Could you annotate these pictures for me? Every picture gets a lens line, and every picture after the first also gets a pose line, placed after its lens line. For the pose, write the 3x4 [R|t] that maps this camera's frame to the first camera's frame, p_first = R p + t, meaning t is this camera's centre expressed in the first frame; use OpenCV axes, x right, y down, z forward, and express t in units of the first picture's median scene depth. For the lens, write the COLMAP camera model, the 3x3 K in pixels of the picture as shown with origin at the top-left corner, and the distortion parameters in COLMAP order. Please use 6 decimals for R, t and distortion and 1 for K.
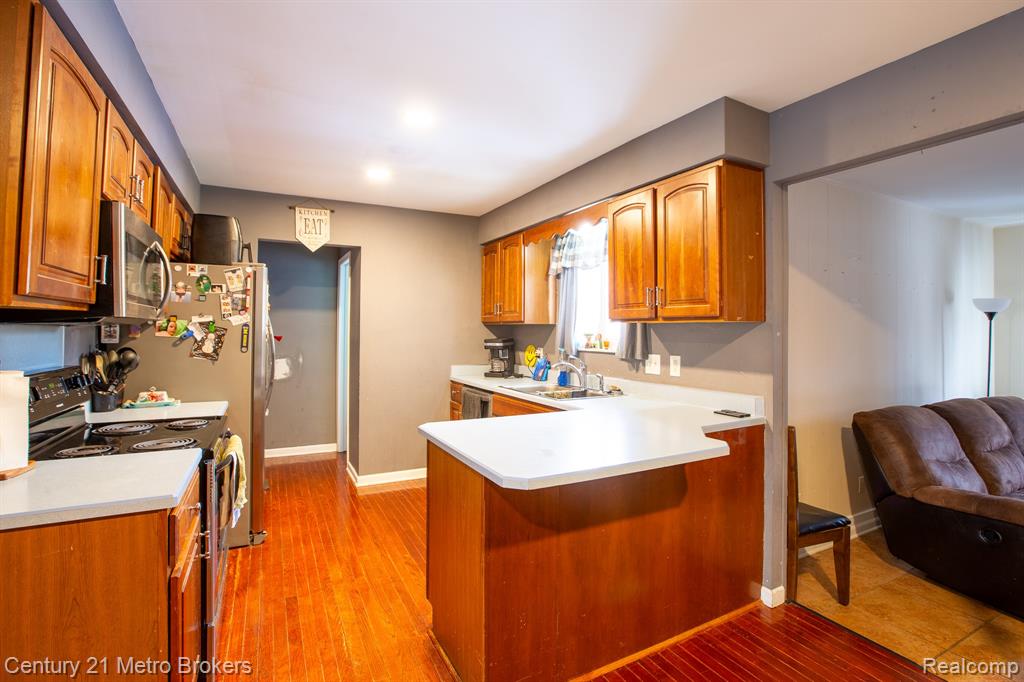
lens RADIAL K [[480.5, 0, 516.6], [0, 480.5, 320.2], [0, 0, 1]] dist [-0.031971, 0.001143]
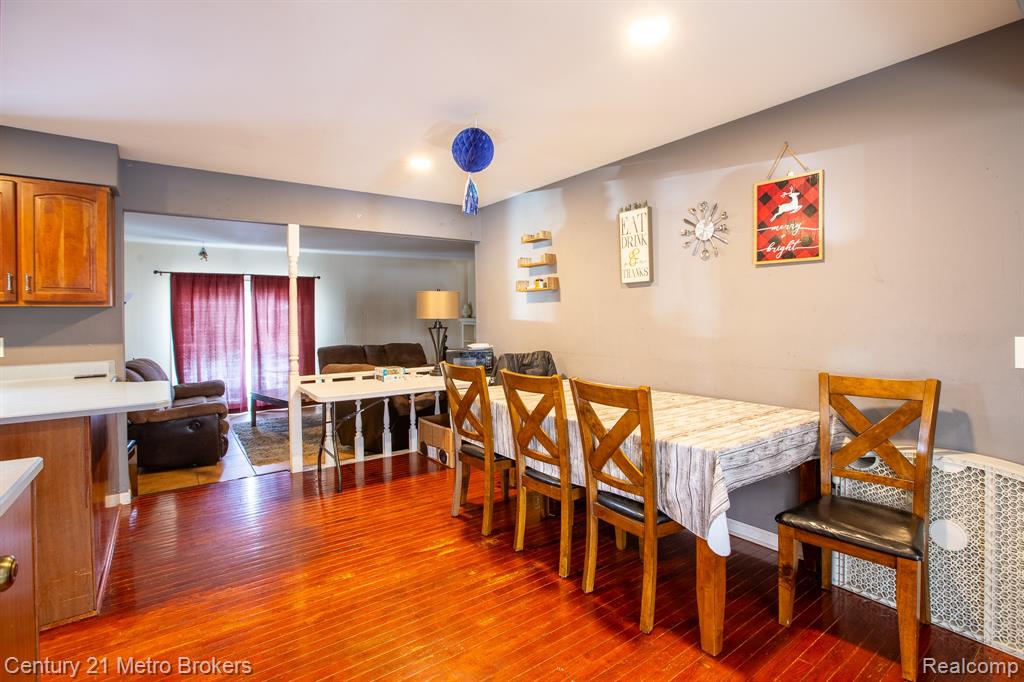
lens RADIAL K [[480.5, 0, 516.6], [0, 480.5, 320.2], [0, 0, 1]] dist [-0.031971, 0.001143]
pose [[-0.147998, -0.010005, 0.988937, -0.843000], [-0.010461, 0.999909, 0.008550, 0.015561], [-0.988932, -0.009080, -0.148090, 0.027024]]
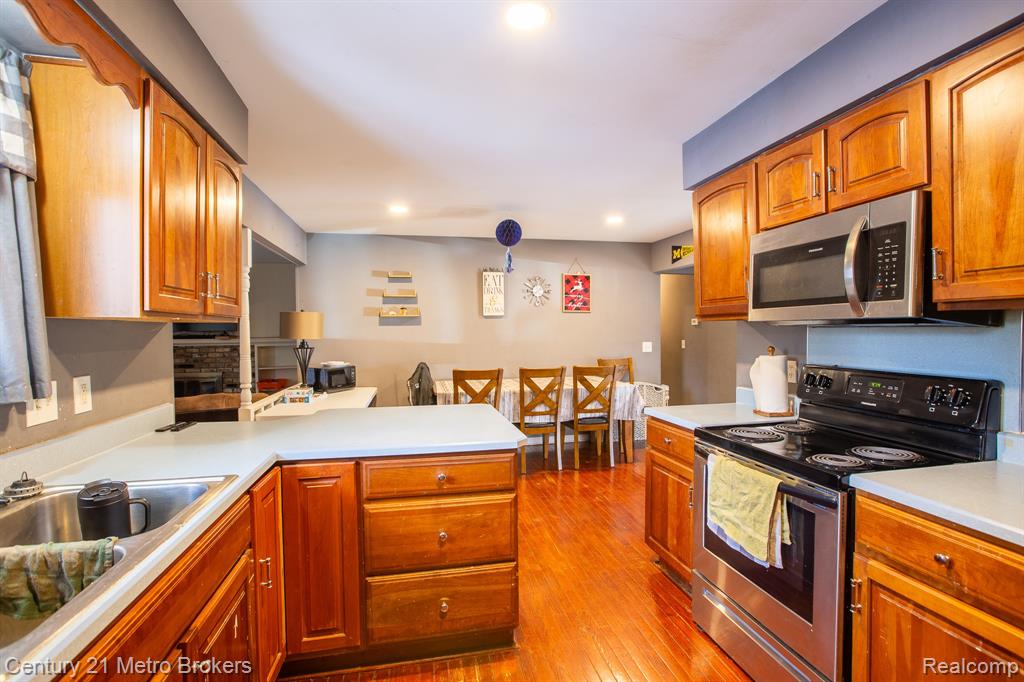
lens RADIAL K [[478.3, 0, 512.0], [0, 478.3, 341.0], [0, 0, 1]] dist [-0.060129, 0.026866]
pose [[-0.963830, -0.002664, 0.266504, -0.308572], [-0.002543, 0.999996, 0.000800, 0.030695], [-0.266506, 0.000093, -0.963833, 1.412251]]
